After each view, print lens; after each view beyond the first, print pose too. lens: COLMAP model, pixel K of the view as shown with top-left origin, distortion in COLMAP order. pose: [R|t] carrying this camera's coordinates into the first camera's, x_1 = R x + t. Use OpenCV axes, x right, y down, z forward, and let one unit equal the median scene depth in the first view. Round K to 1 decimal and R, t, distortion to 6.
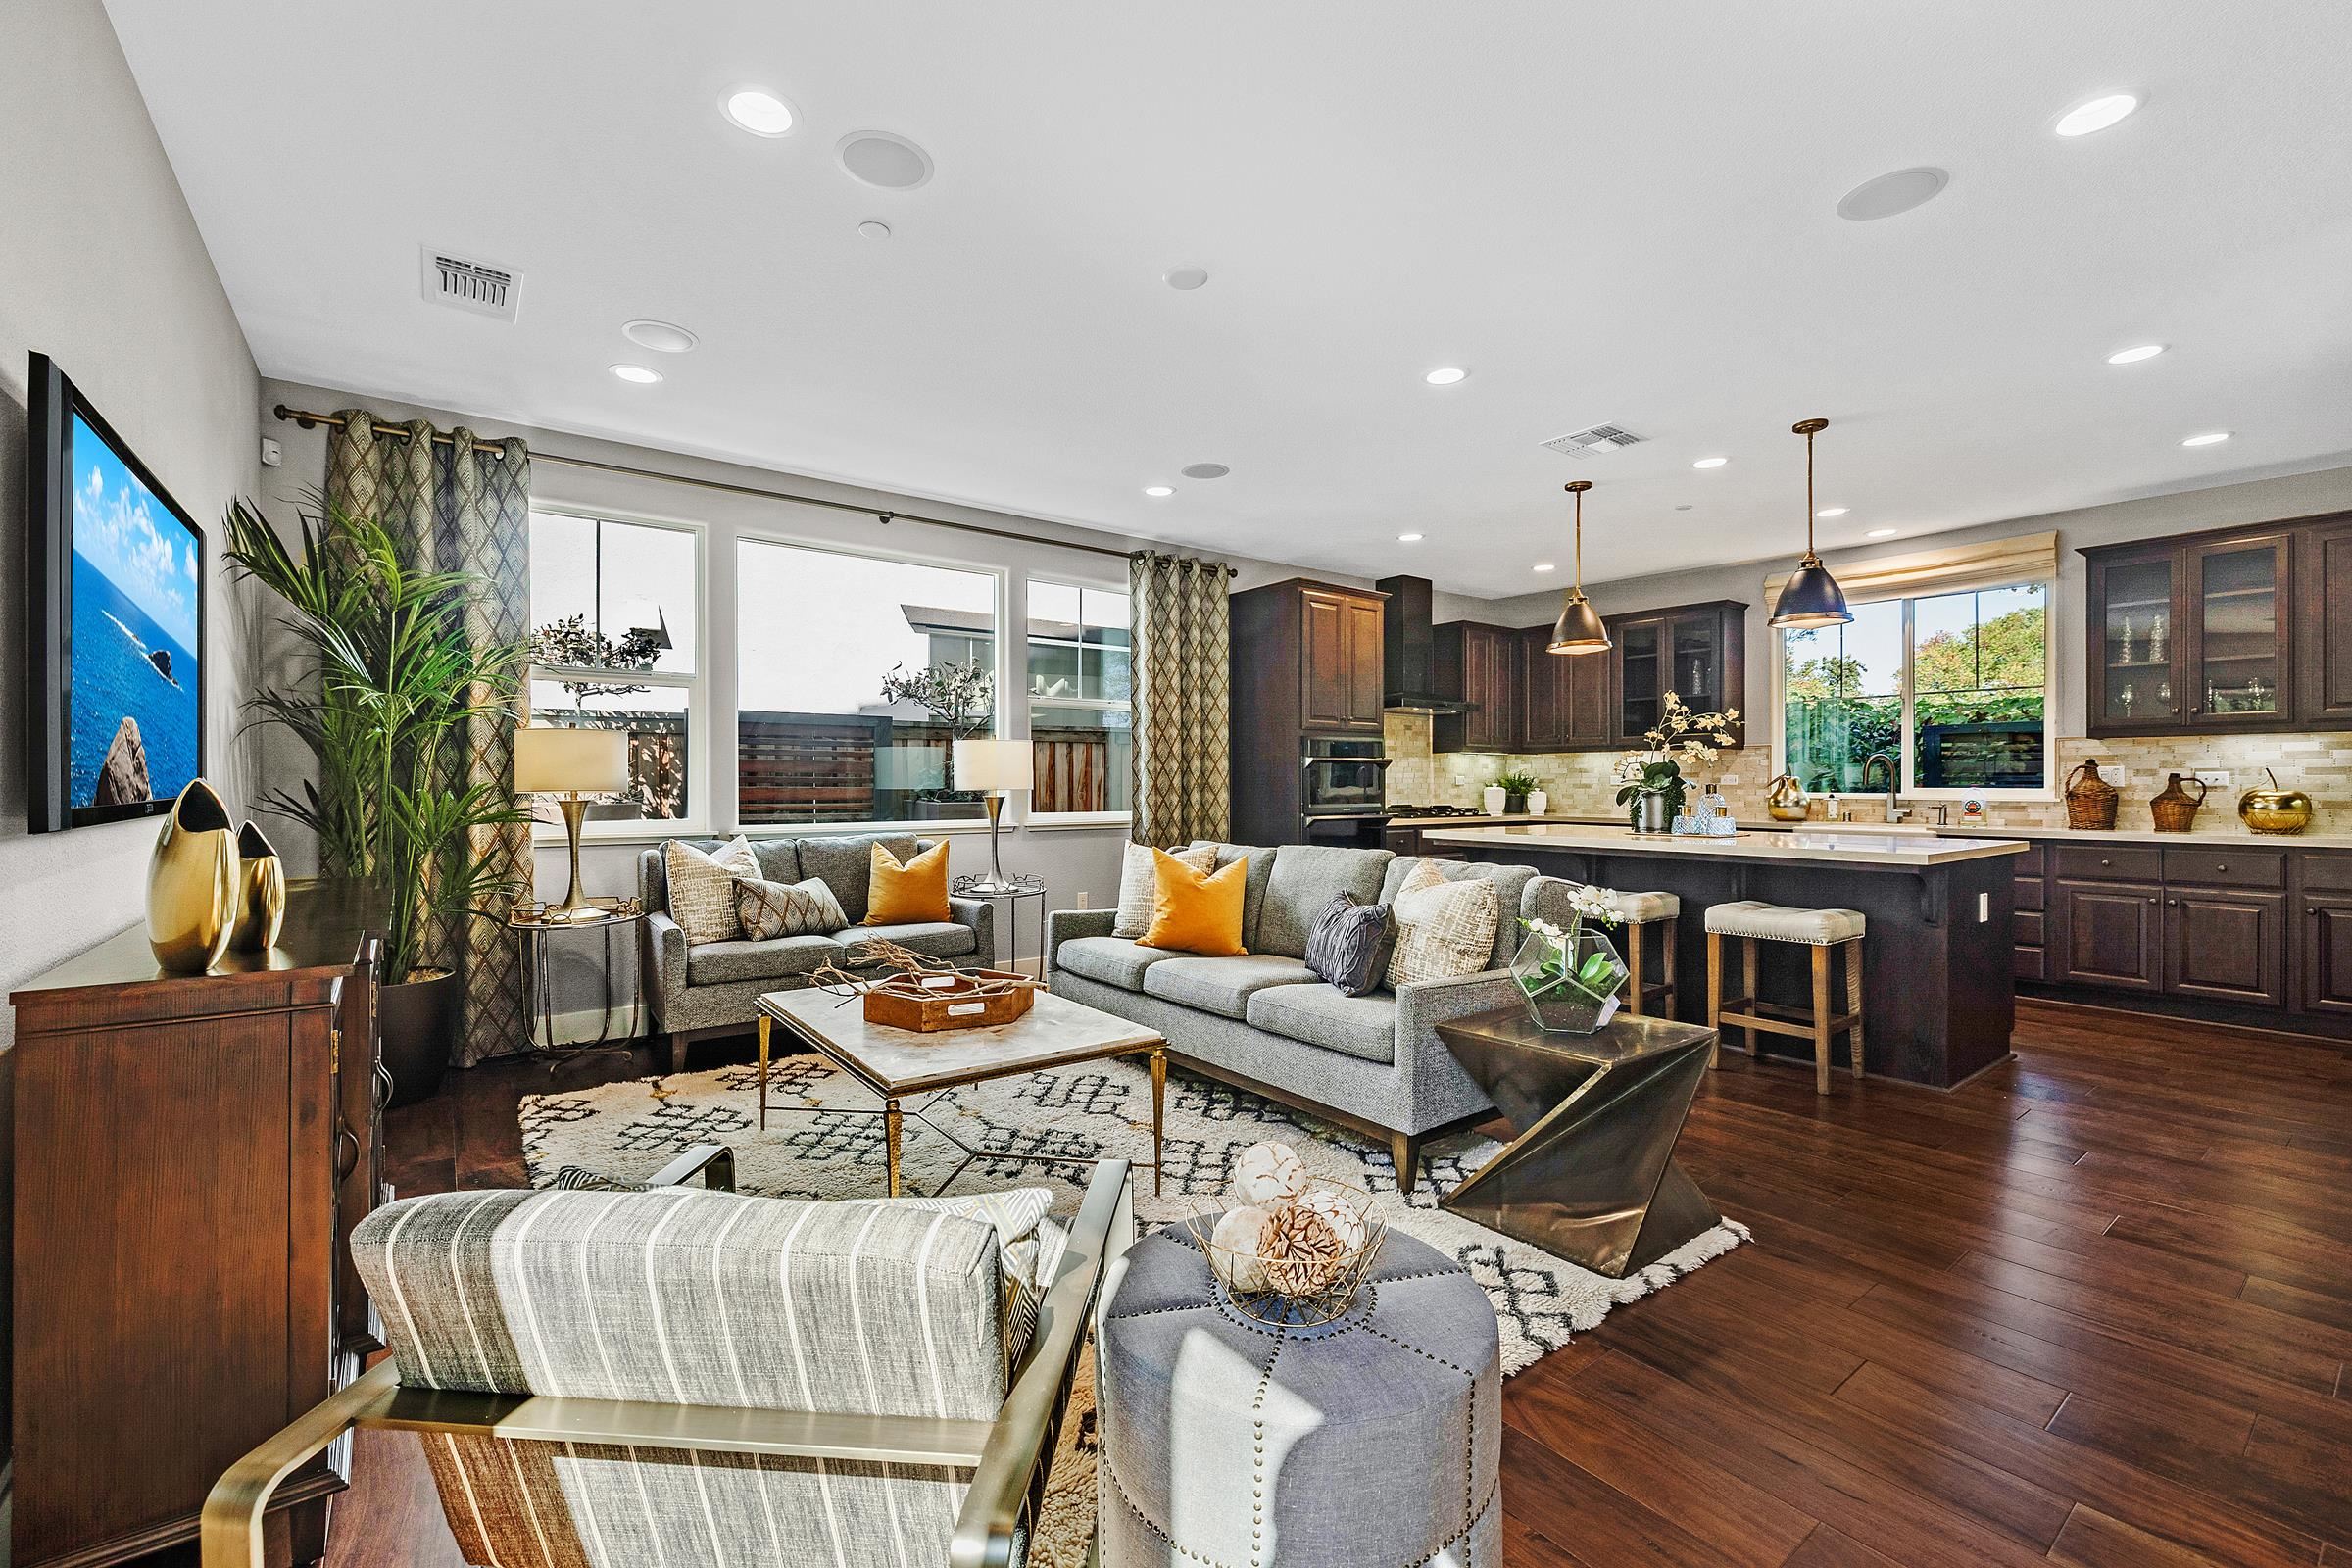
lens RADIAL K [[979.0, 0, 1166.4], [0, 979.0, 787.6], [0, 0, 1]] dist [-0.003373, -0.000066]
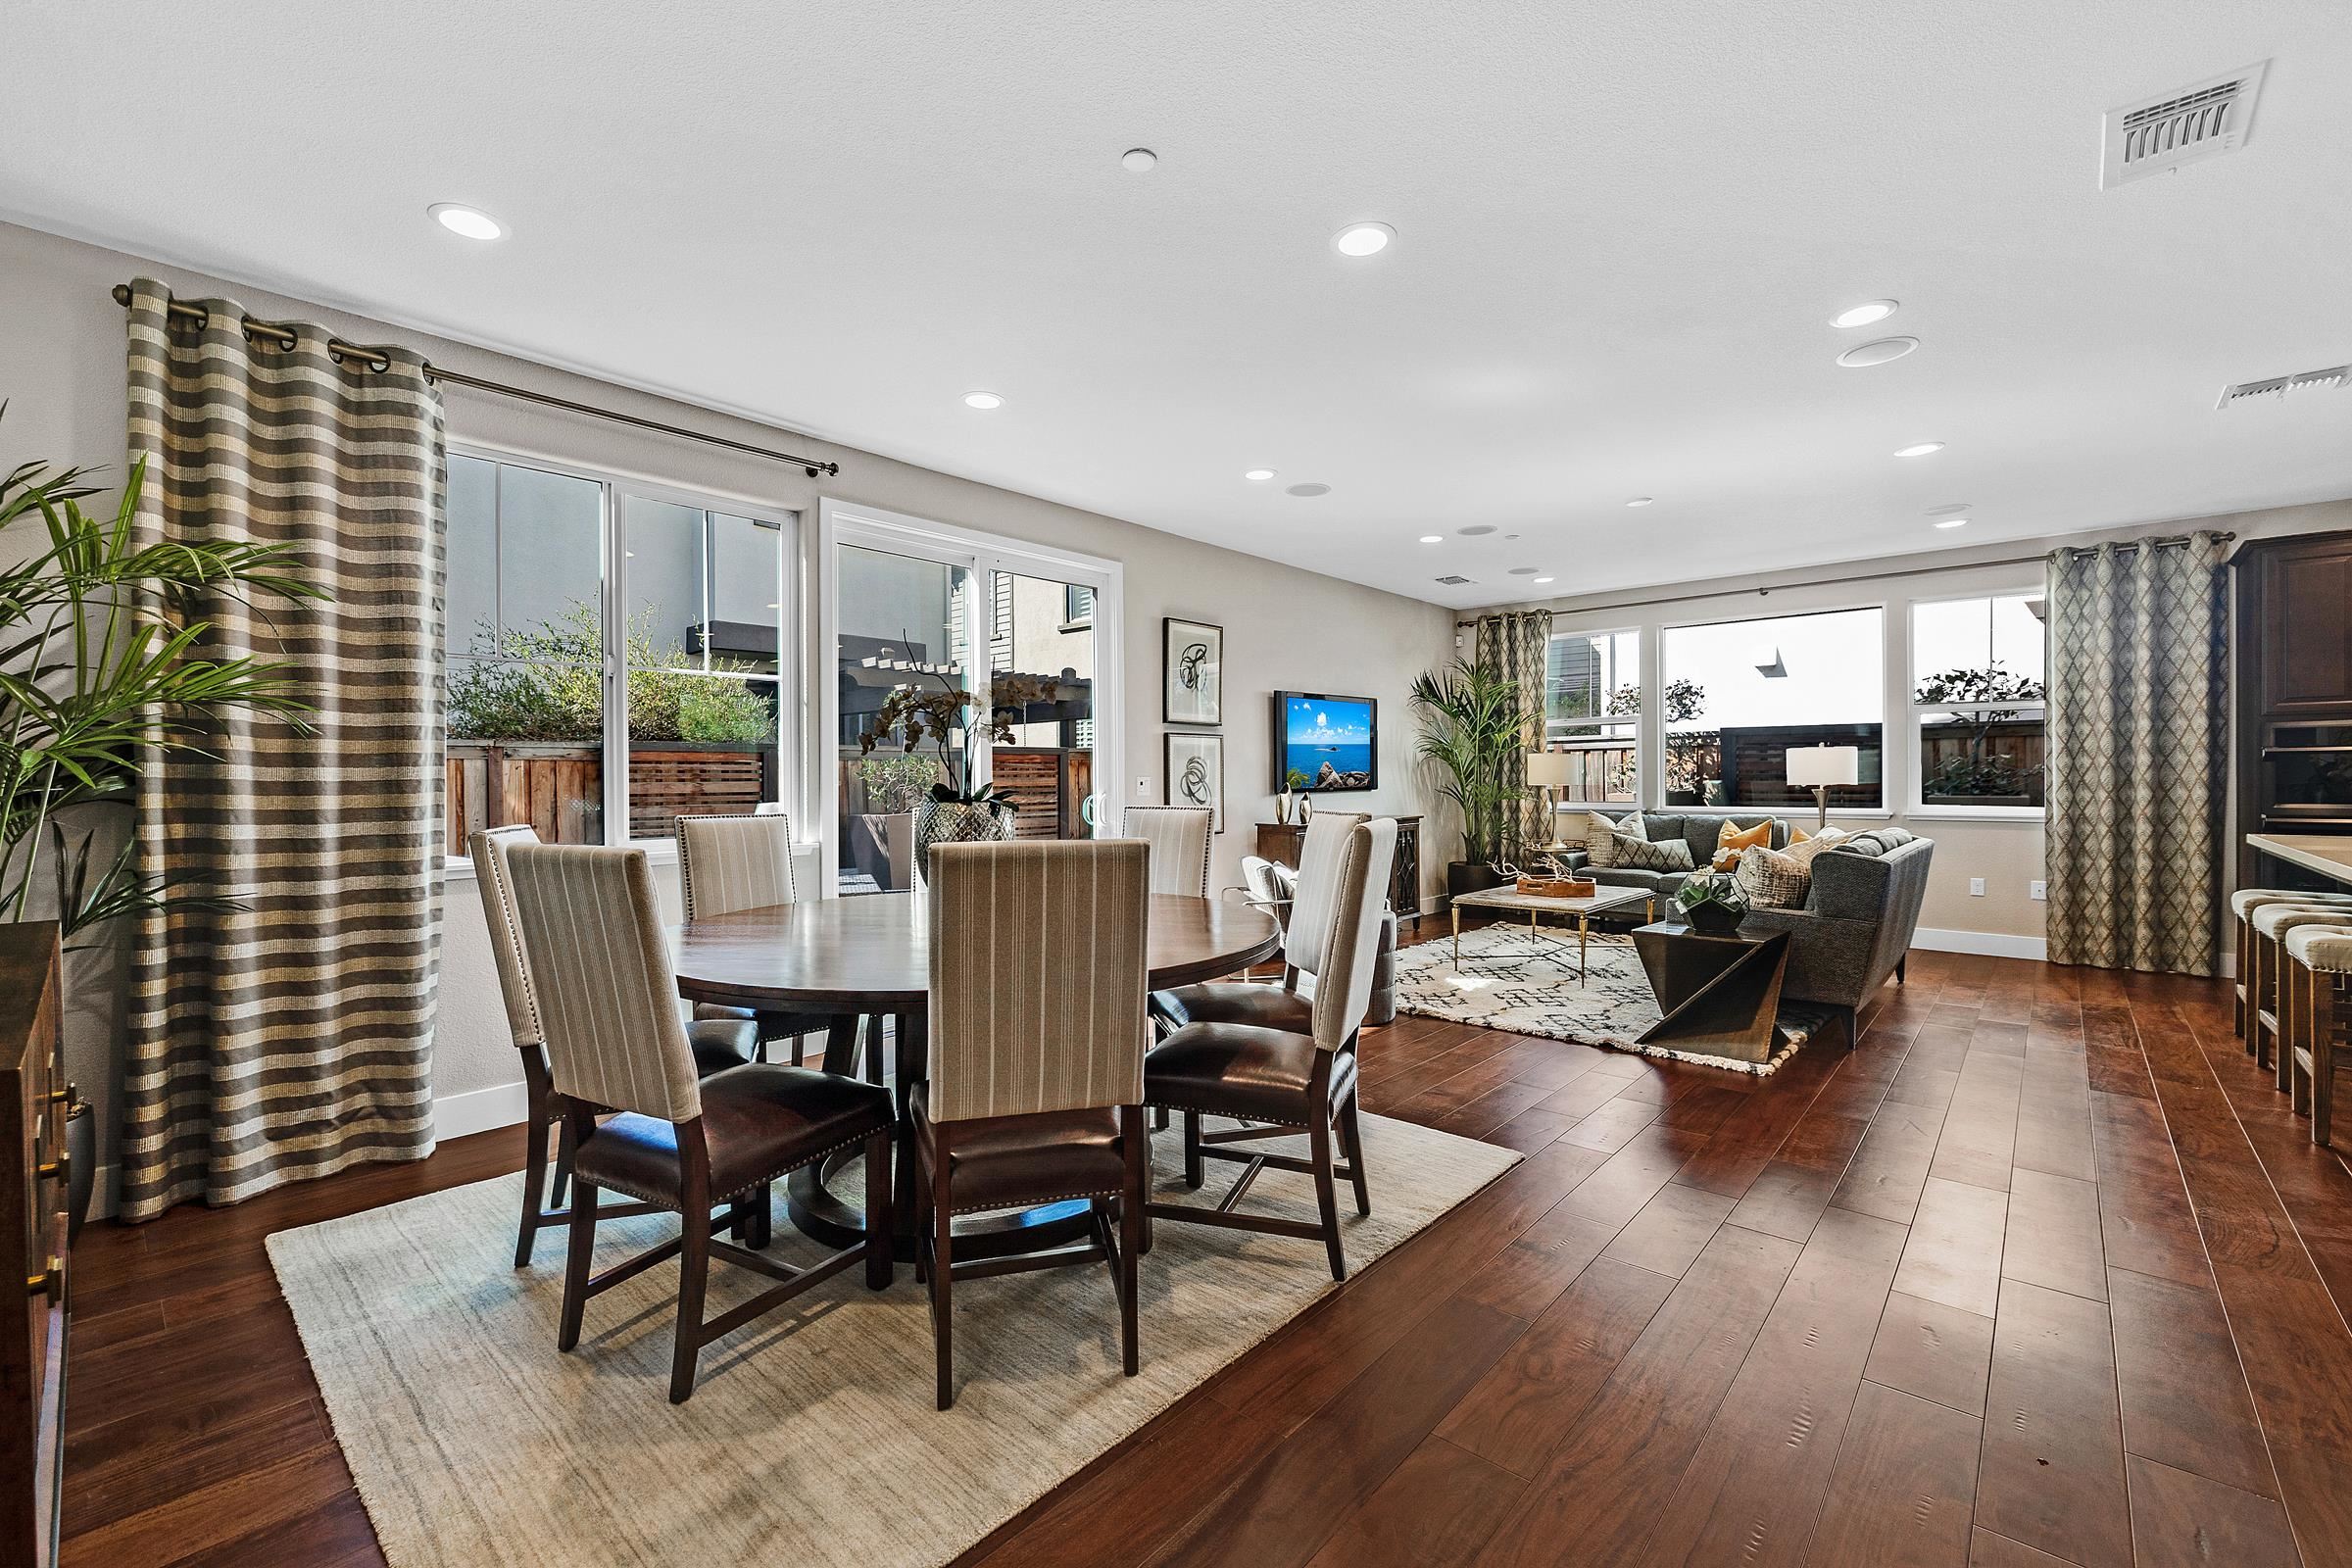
lens RADIAL K [[979.0, 0, 1167.9], [0, 979.0, 780.7], [0, 0, 1]] dist [-0.003373, -0.000066]
pose [[0.194120, 0.001581, -0.980976, 0.920946], [-0.000005, 0.999999, 0.001611, -0.005506], [0.980978, -0.000308, 0.194120, -0.112297]]
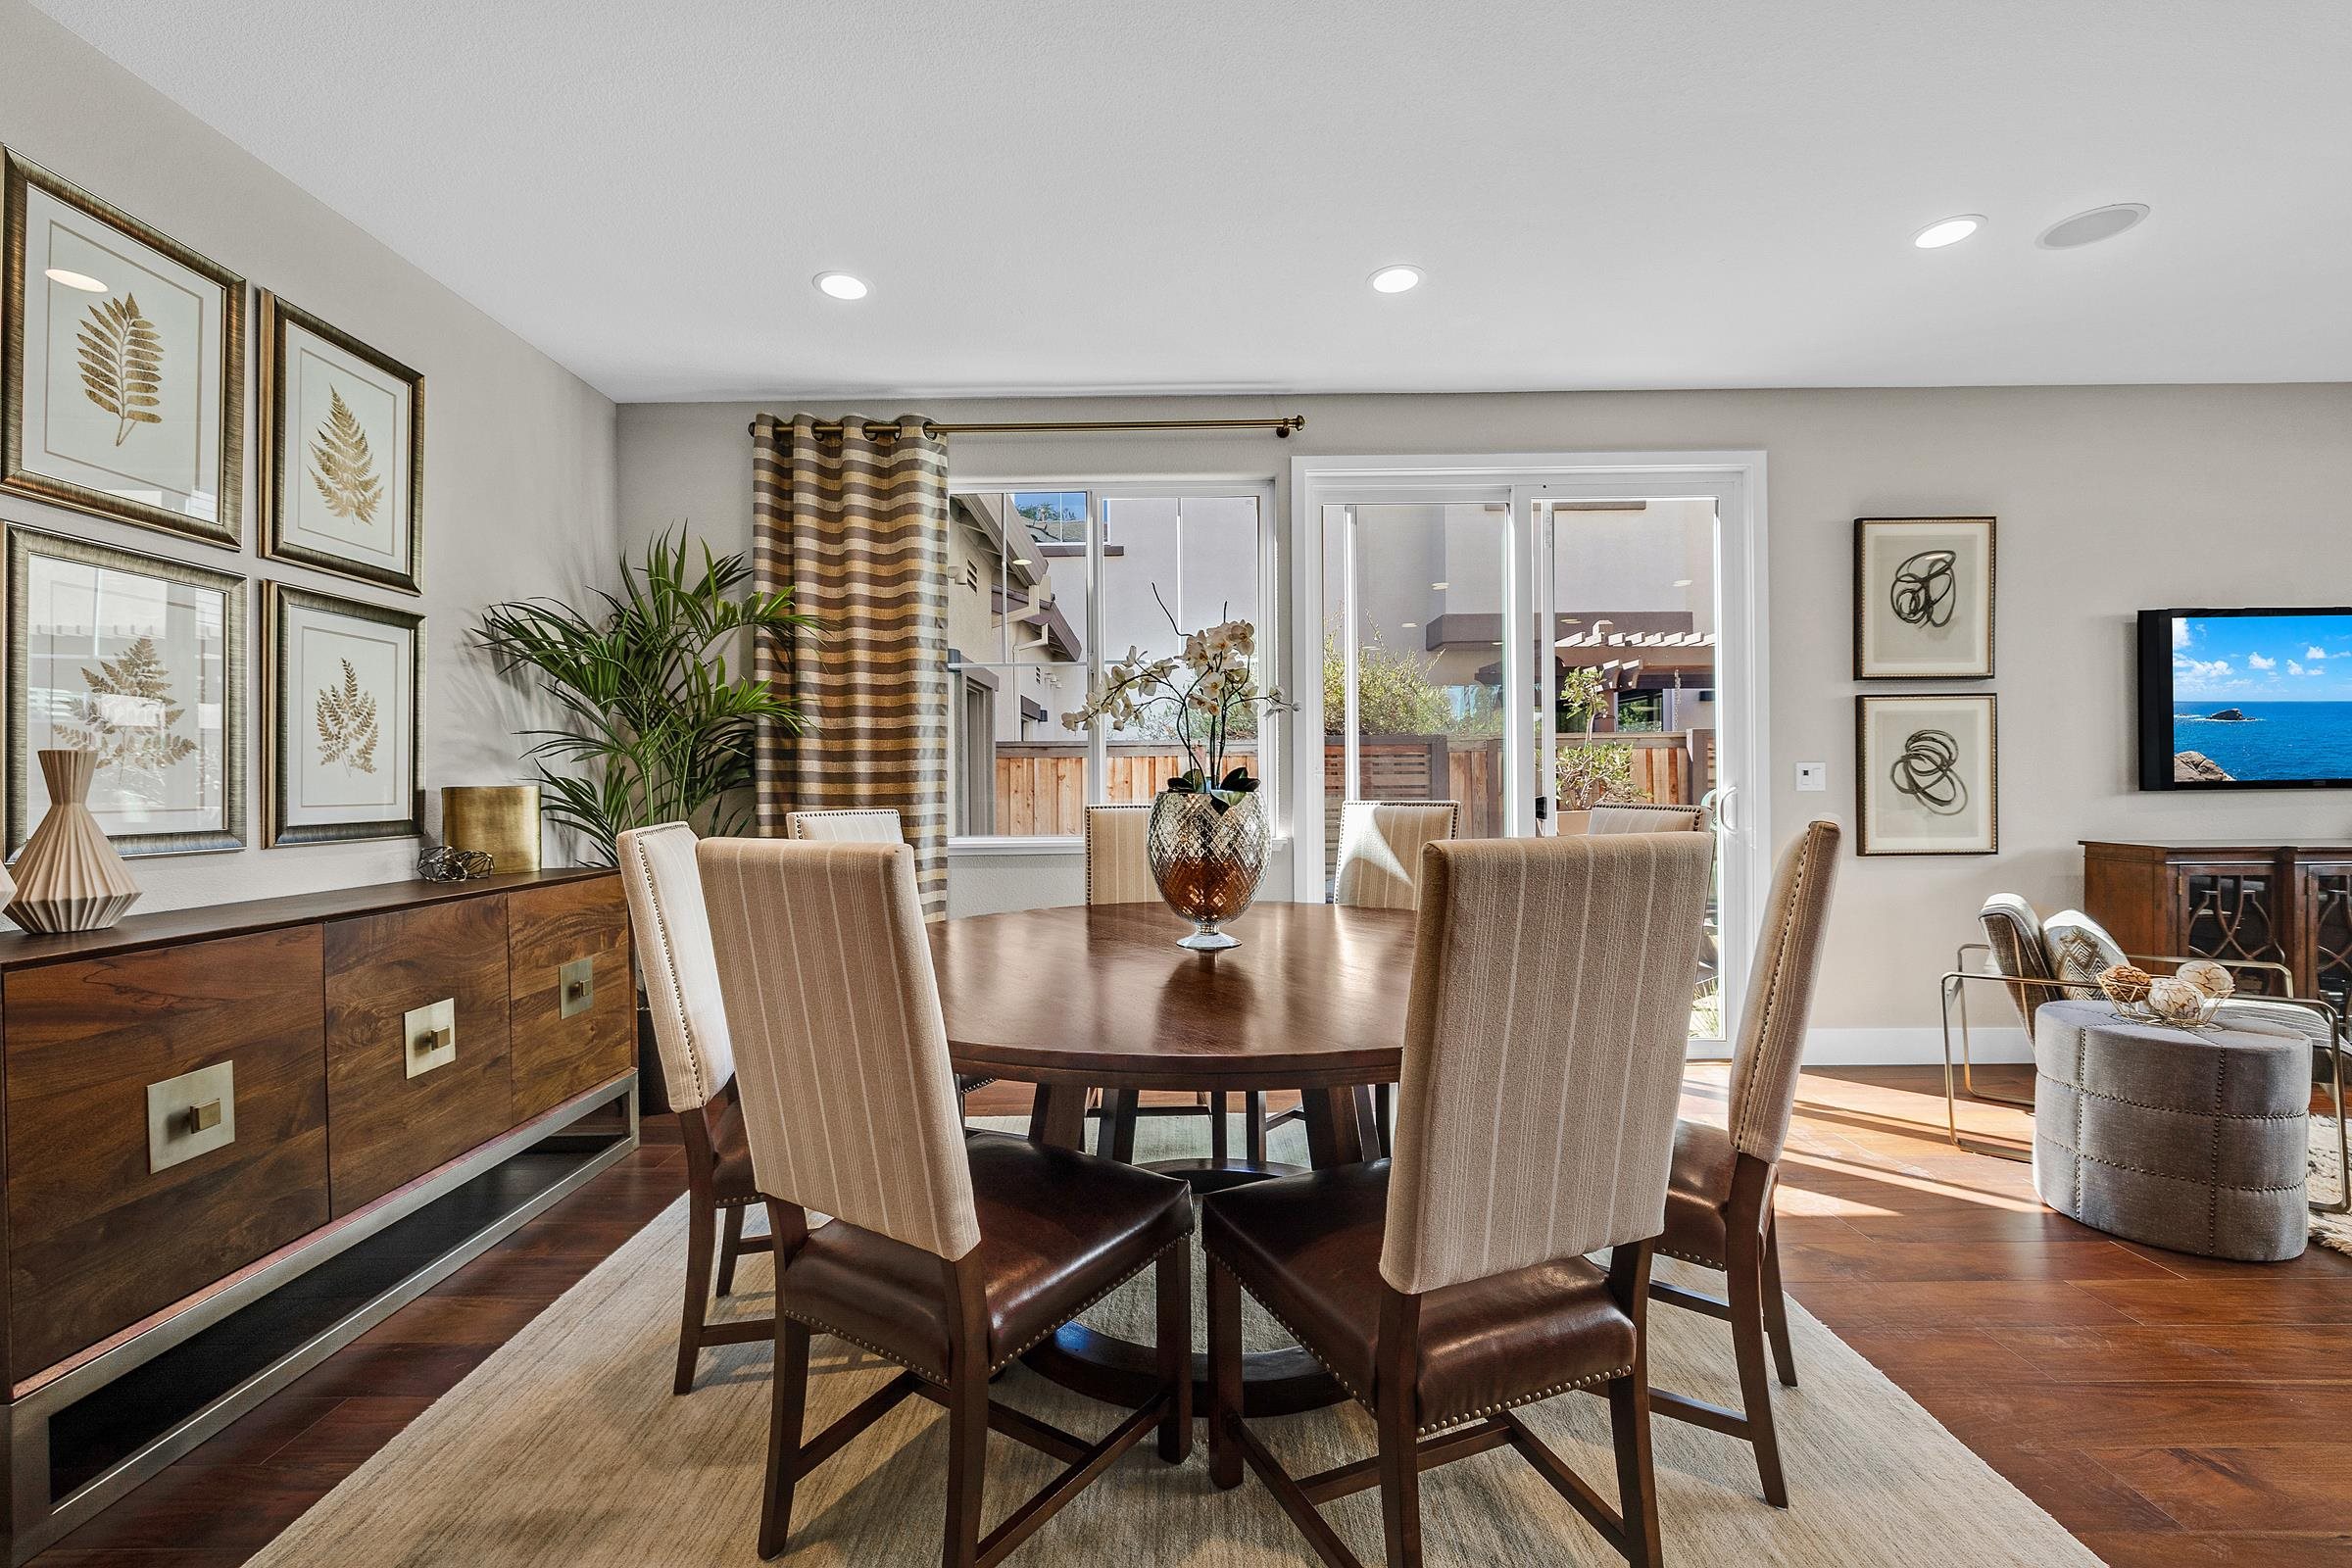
lens RADIAL K [[979.0, 0, 1167.5], [0, 979.0, 785.8], [0, 0, 1]] dist [-0.003373, -0.000066]
pose [[-0.602550, 0.009858, -0.798020, 0.709308], [0.004308, 0.999949, 0.009099, 0.000248], [0.798070, 0.002045, -0.602562, 0.135678]]
